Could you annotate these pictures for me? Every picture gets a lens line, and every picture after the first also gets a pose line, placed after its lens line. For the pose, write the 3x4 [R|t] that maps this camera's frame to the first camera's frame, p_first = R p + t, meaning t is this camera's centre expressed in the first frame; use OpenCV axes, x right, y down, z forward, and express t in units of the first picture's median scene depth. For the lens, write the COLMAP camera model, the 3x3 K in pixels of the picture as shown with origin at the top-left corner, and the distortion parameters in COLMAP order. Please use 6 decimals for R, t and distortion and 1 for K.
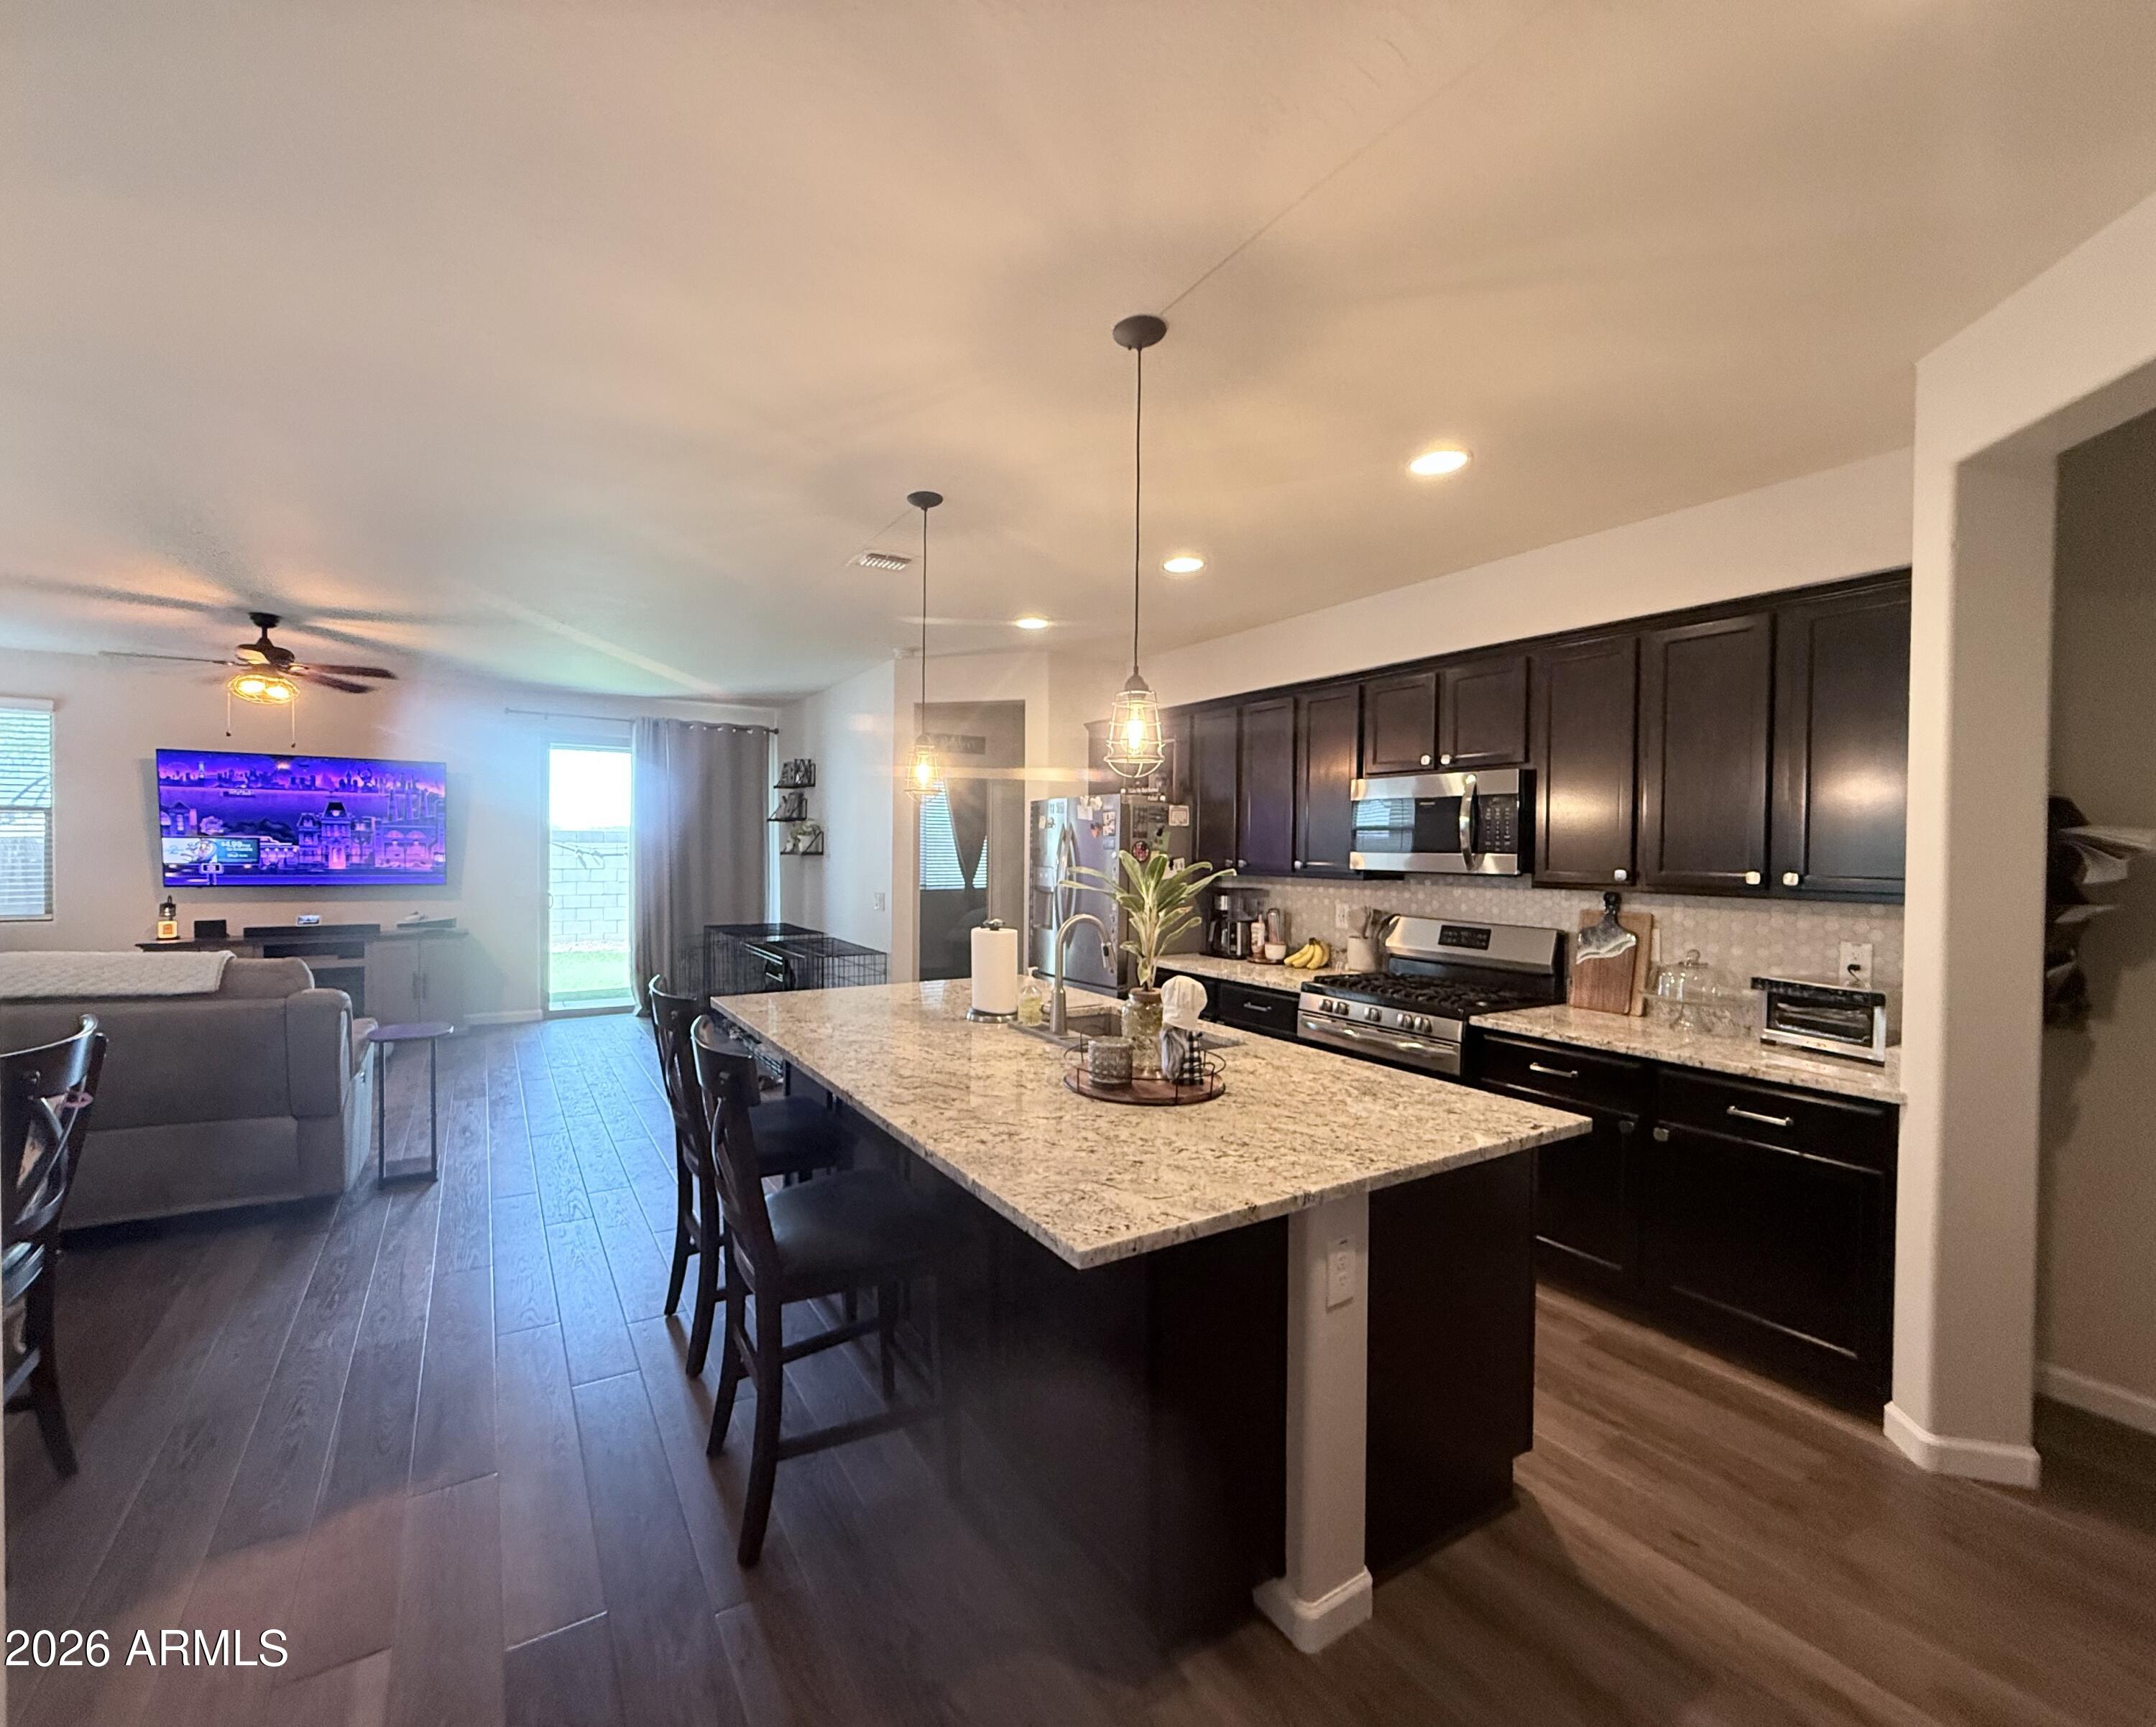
lens RADIAL K [[901.0, 0, 1003.1], [0, 901.0, 863.5], [0, 0, 1]] dist [0.001410, 0.000057]
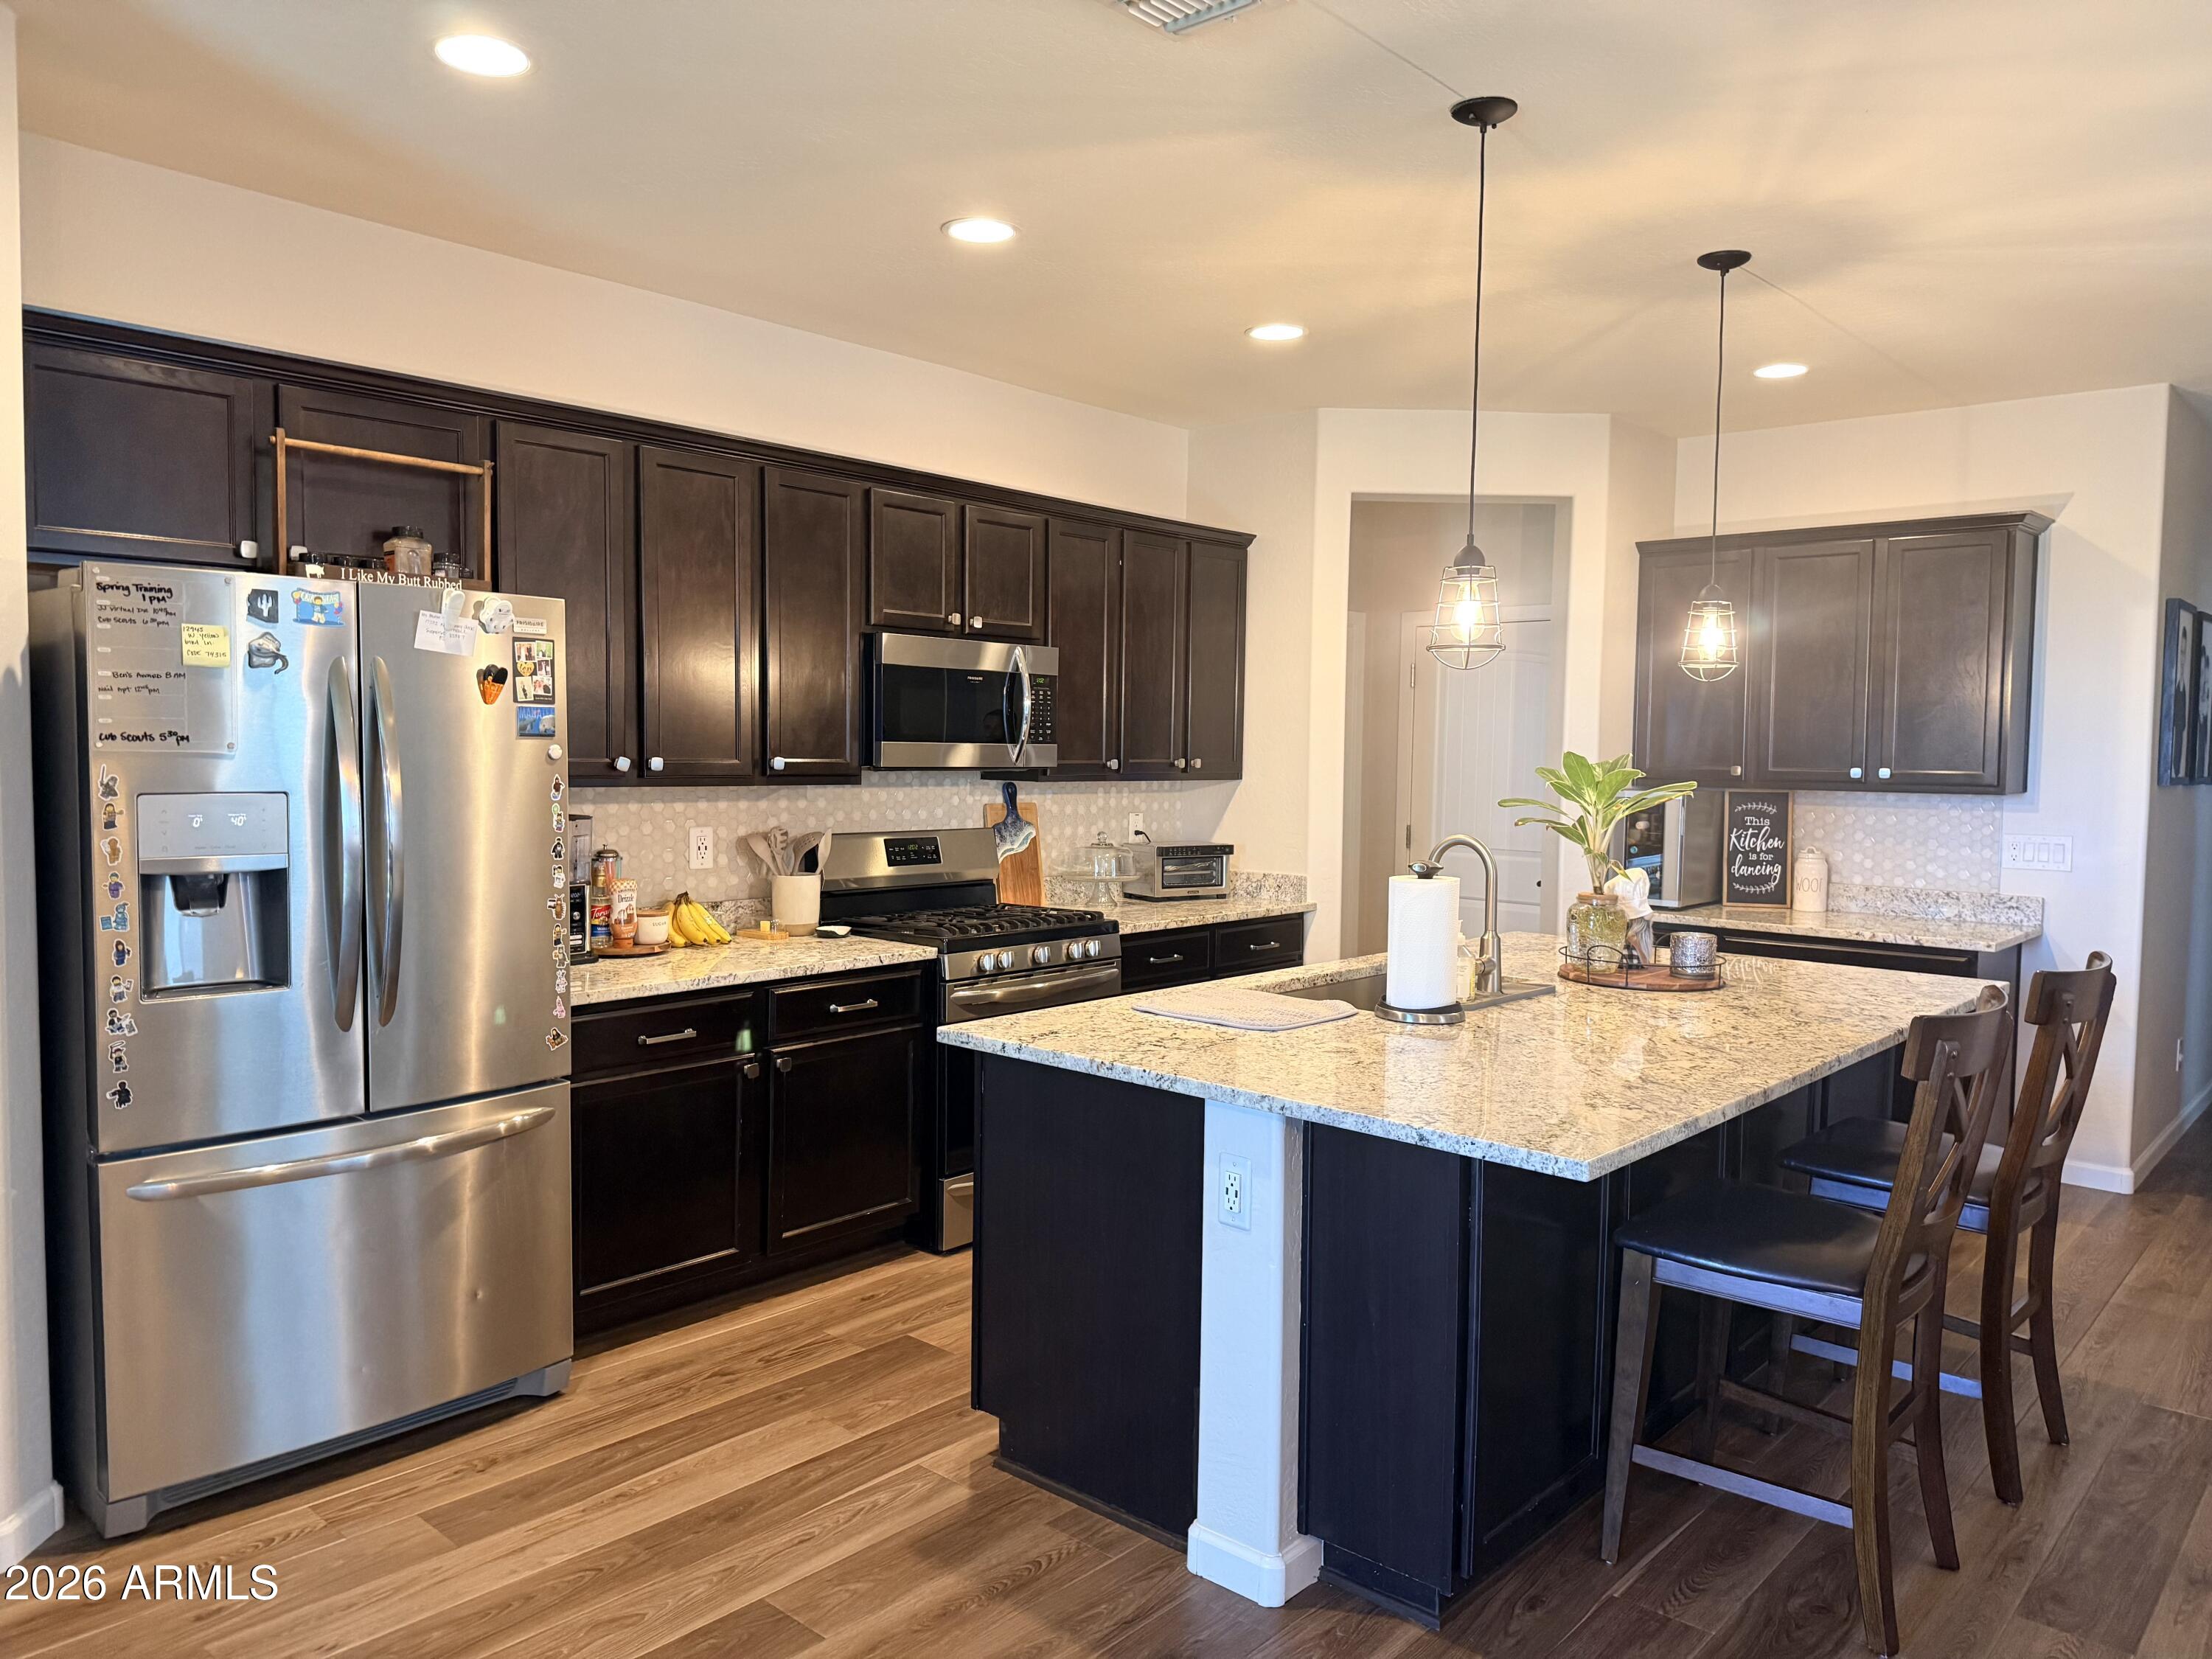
lens RADIAL K [[1560.5, 0, 1096.8], [0, 1560.5, 835.1], [0, 0, 1]] dist [0.018188, -0.002477]
pose [[-0.319270, -0.078544, 0.944403, -0.810500], [-0.005452, 0.996695, 0.081050, -0.041811], [-0.947648, 0.020728, -0.318643, 1.311422]]
